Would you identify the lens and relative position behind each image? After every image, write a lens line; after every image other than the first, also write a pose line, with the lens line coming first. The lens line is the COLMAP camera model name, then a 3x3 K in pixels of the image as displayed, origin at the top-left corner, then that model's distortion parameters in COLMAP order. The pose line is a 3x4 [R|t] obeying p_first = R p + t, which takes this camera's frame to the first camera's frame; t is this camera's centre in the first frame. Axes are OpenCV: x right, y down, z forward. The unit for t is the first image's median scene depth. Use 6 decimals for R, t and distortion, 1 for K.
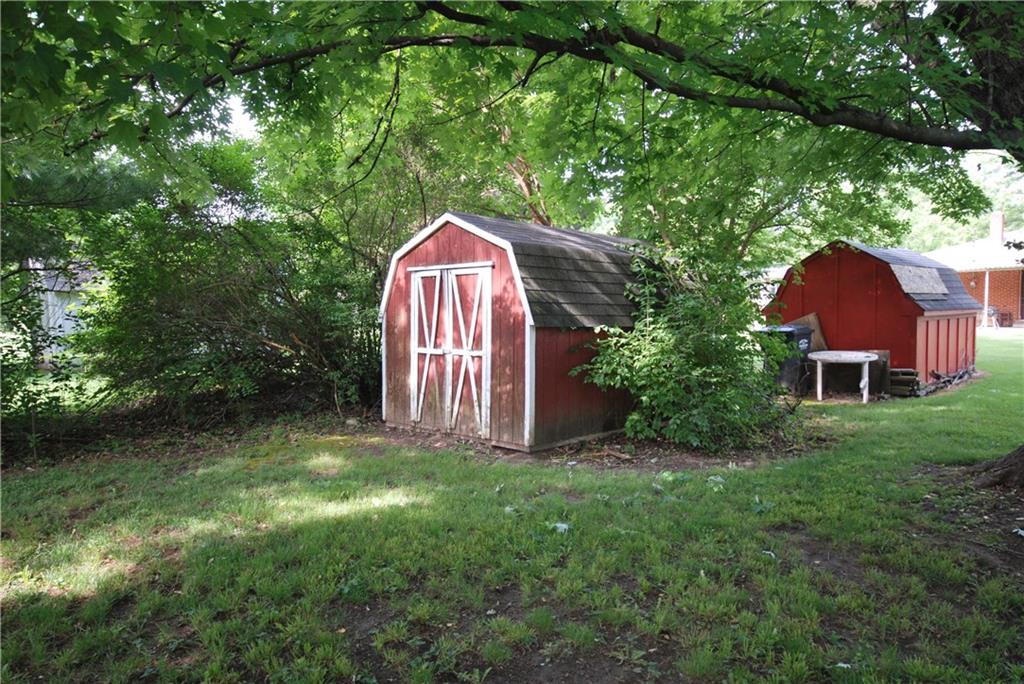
lens RADIAL K [[703.7, 0, 509.8], [0, 703.7, 339.8], [0, 0, 1]] dist [0.006544, 0.000856]
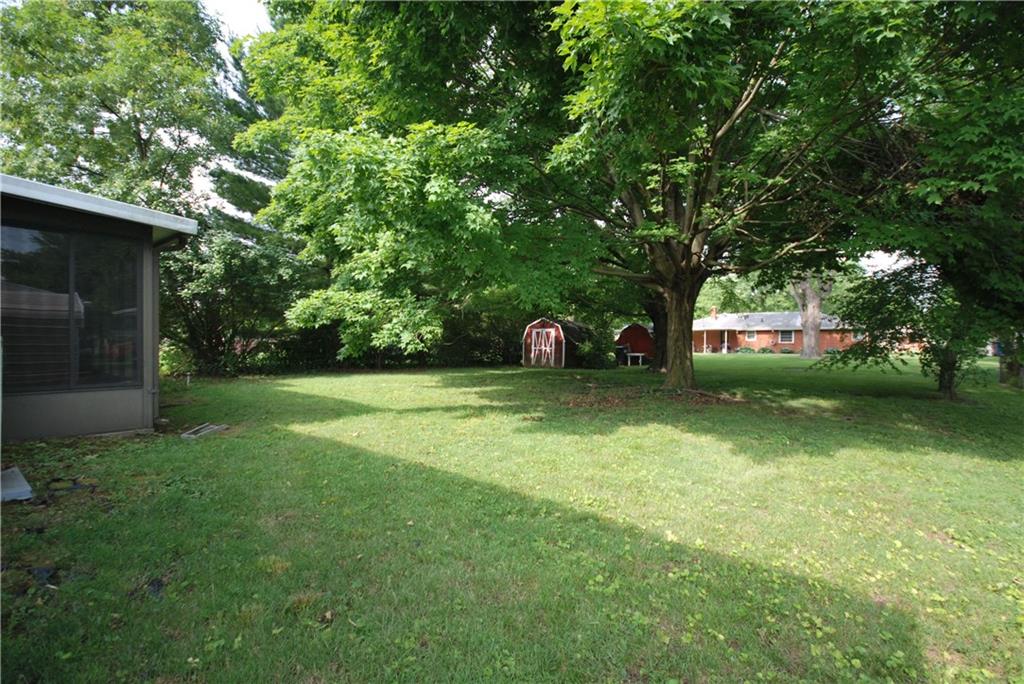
lens RADIAL K [[450.1, 0, 514.2], [0, 450.1, 343.8], [0, 0, 1]] dist [0.003748, 0.001979]
pose [[0.995794, 0.016273, 0.090161, -0.522978], [-0.011910, 0.998741, -0.048720, 0.129016], [-0.090840, 0.047441, 0.994735, -1.818278]]
